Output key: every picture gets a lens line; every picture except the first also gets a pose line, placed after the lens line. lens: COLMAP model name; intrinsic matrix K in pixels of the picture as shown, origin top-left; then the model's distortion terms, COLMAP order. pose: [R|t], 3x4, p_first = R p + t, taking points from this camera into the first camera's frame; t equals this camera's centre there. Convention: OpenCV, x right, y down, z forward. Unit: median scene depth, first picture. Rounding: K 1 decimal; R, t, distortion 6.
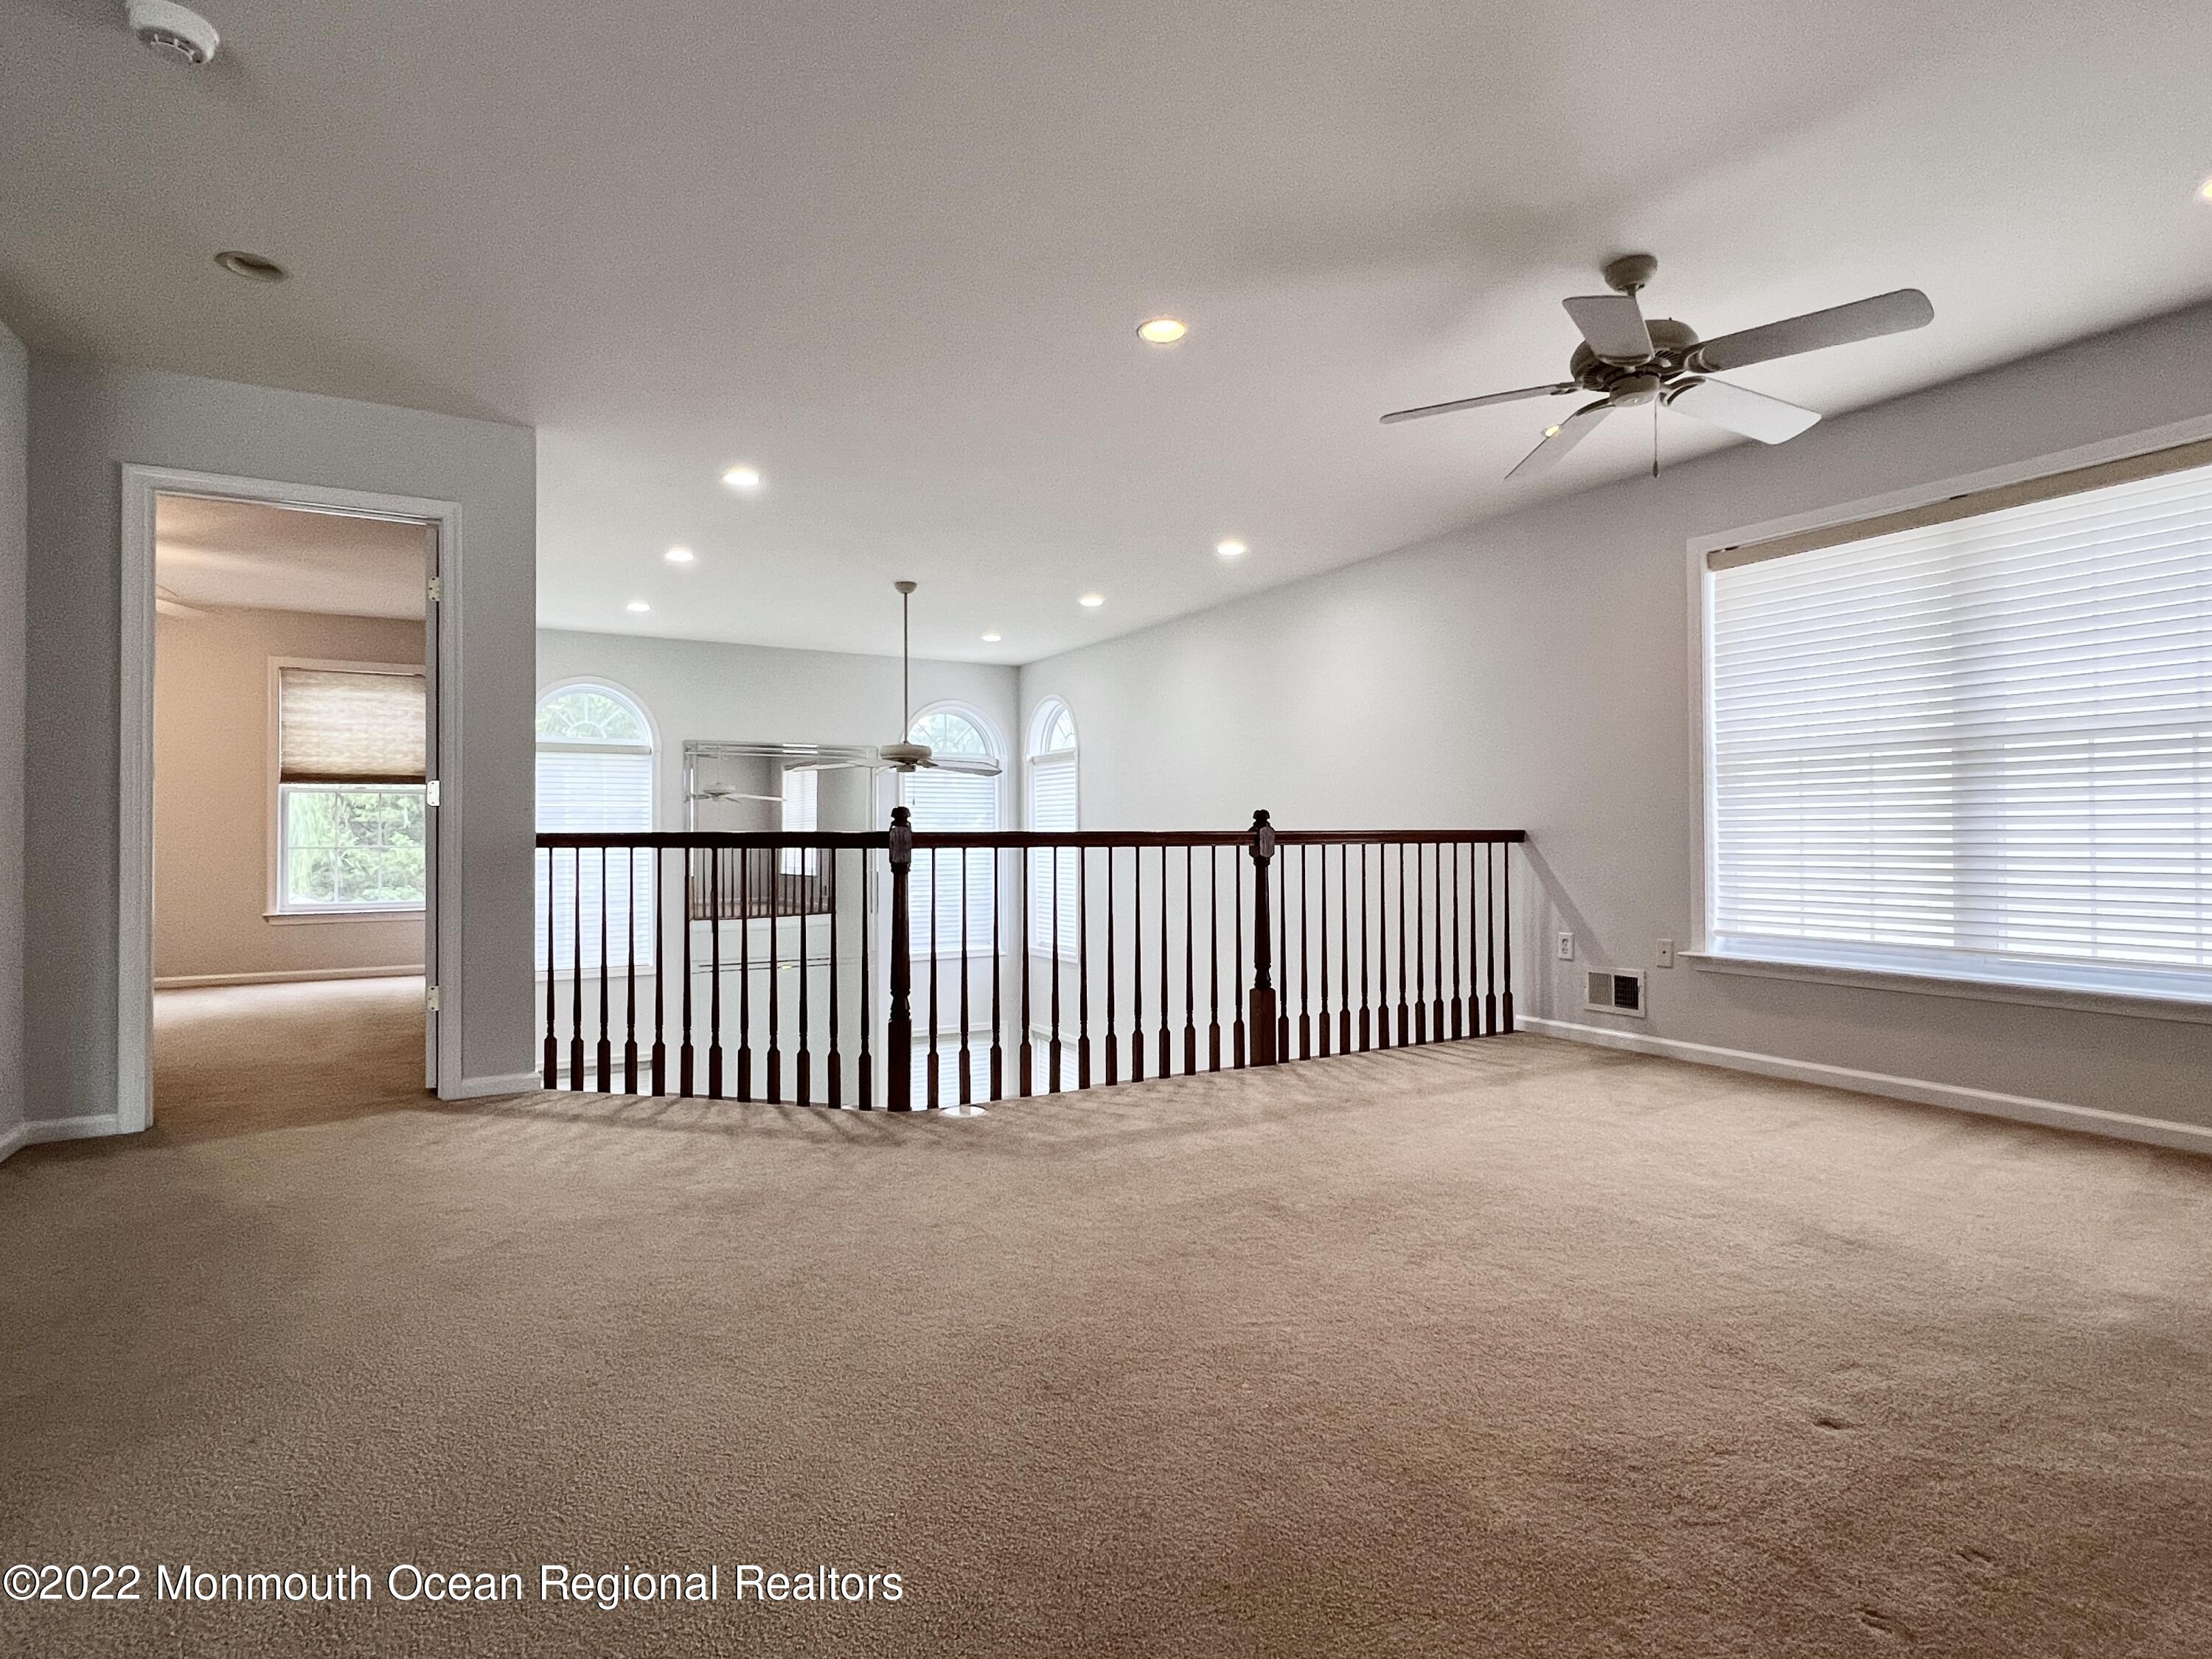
lens RADIAL K [[1148.2, 0, 1106.0], [0, 1148.2, 829.5], [0, 0, 1]] dist [-0.000156, -0.000062]
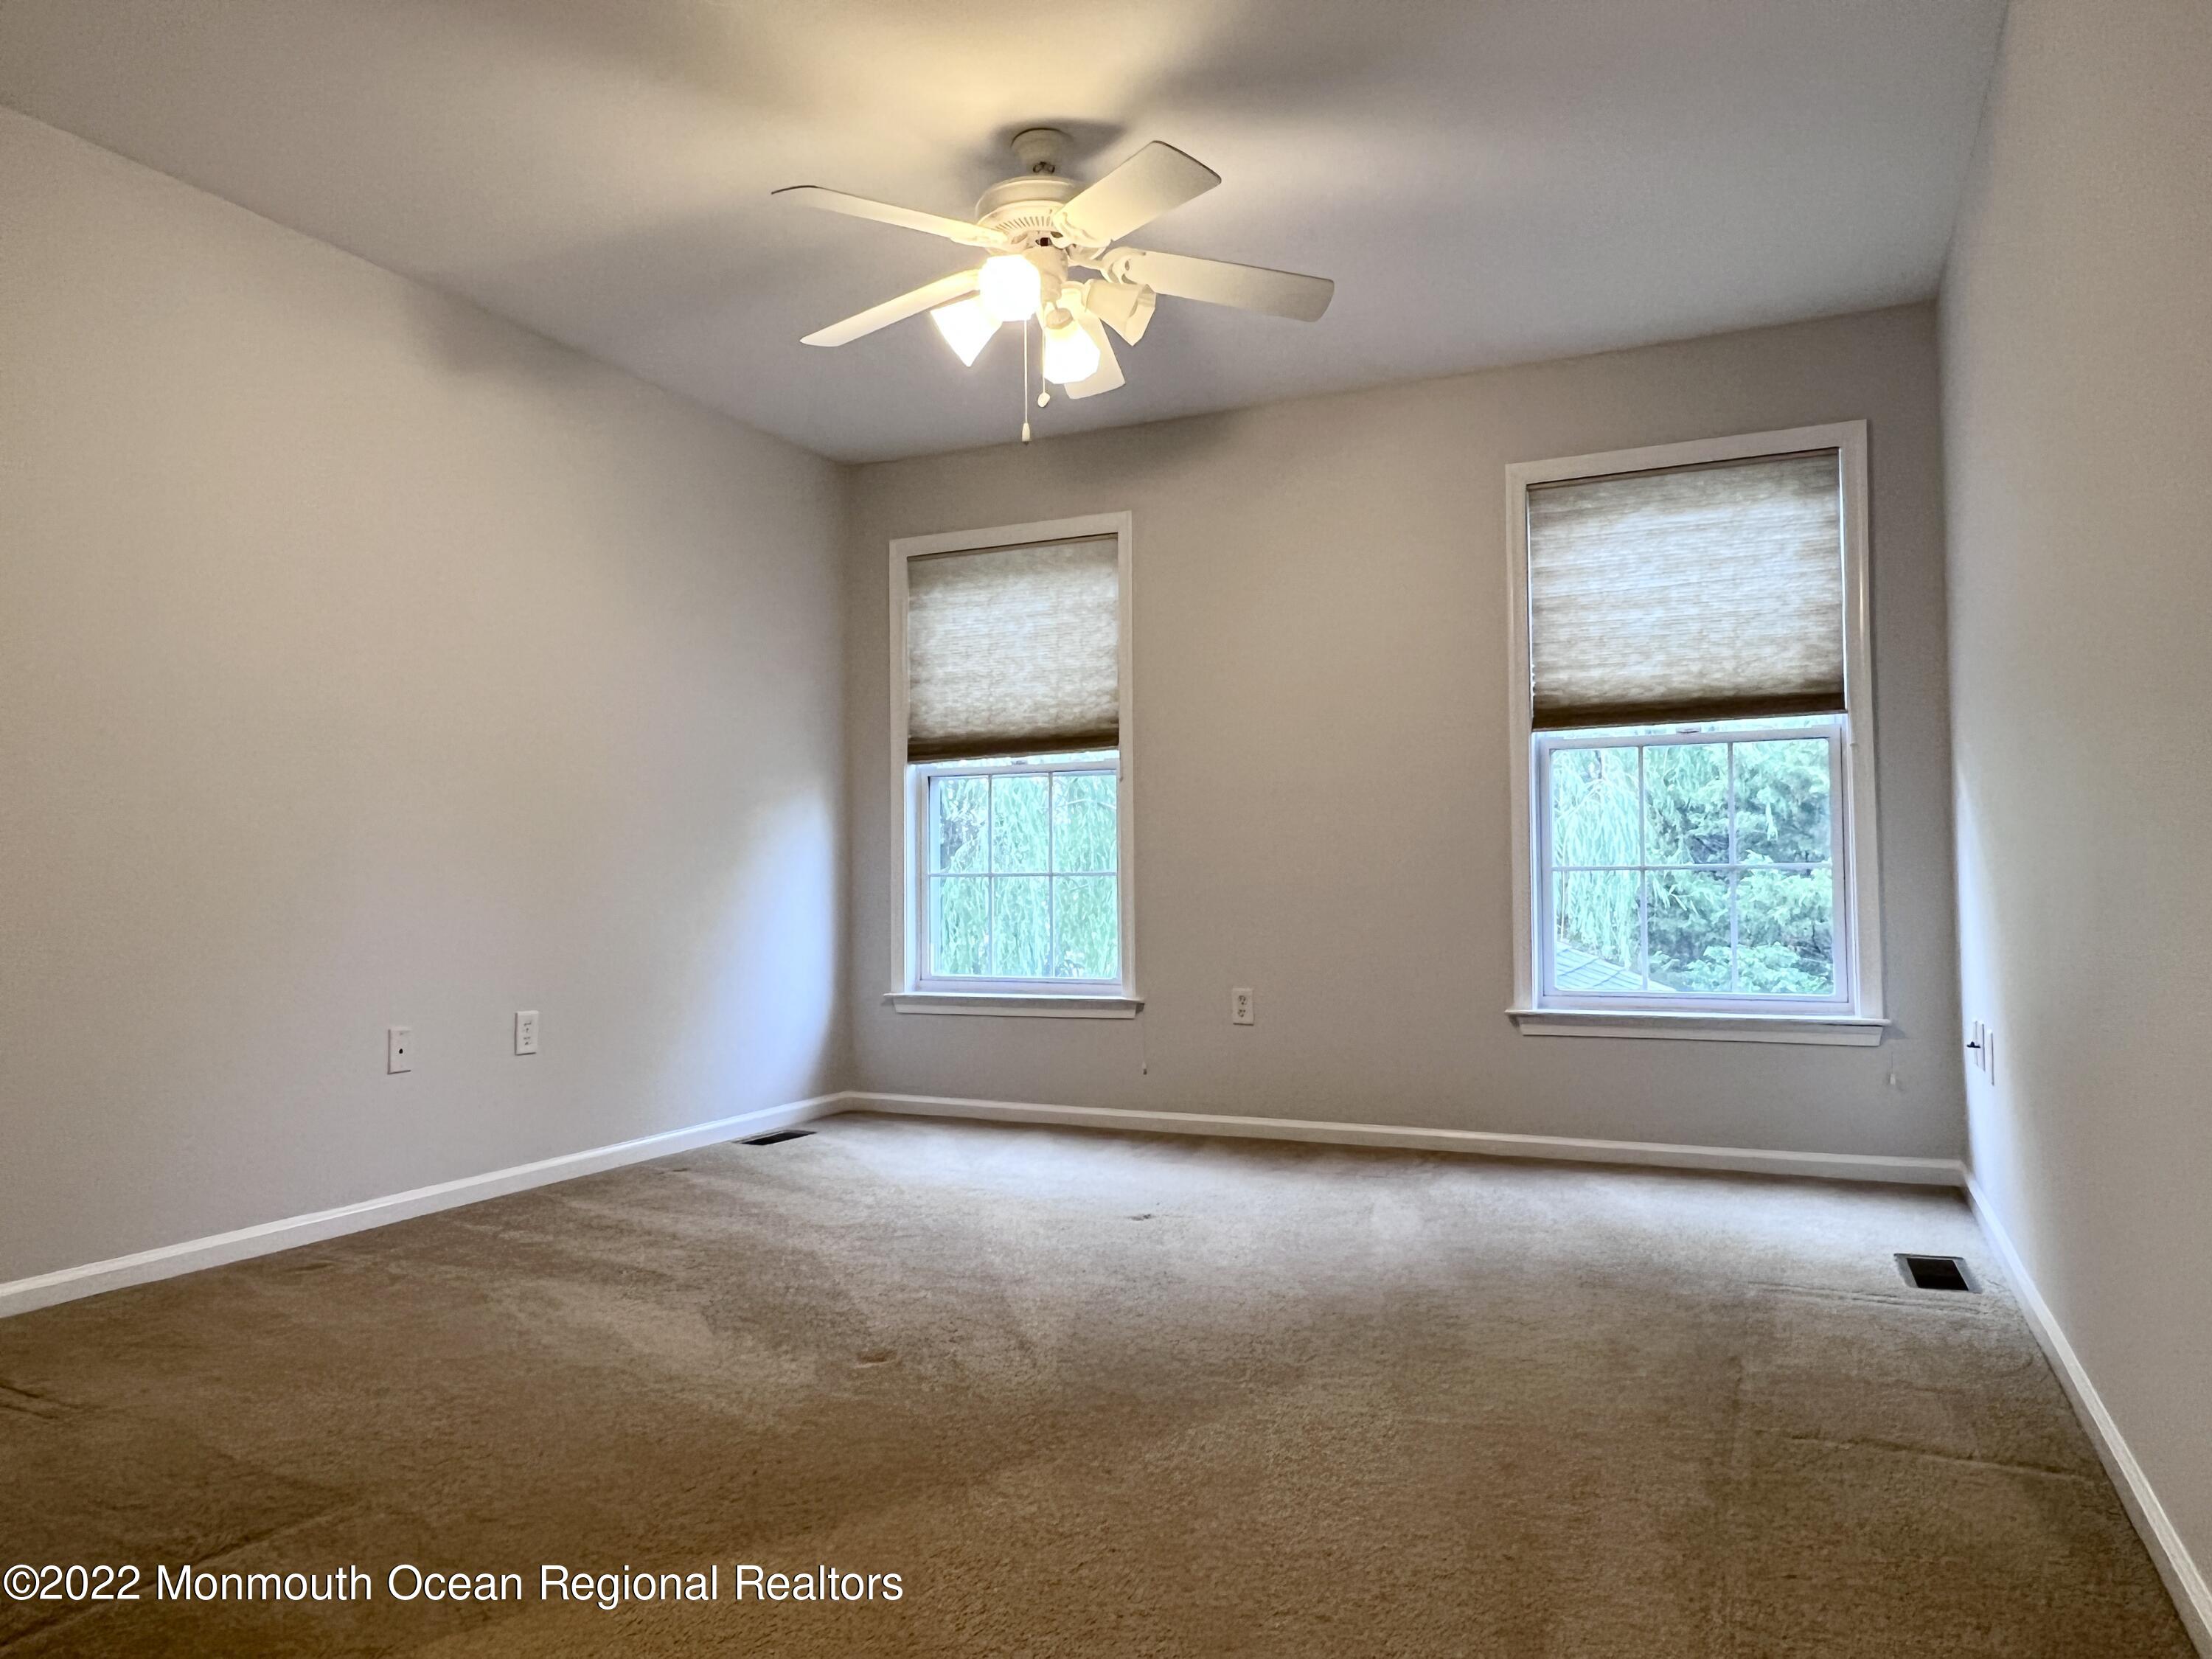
lens RADIAL K [[1454.5, 0, 1106.0], [0, 1454.5, 829.5], [0, 0, 1]] dist [-0.001236, -0.000402]
pose [[0.568644, -0.031892, -0.821965, -0.327766], [0.013090, 0.999472, -0.029723, 0.014953], [0.822479, 0.006142, 0.568762, 0.512731]]
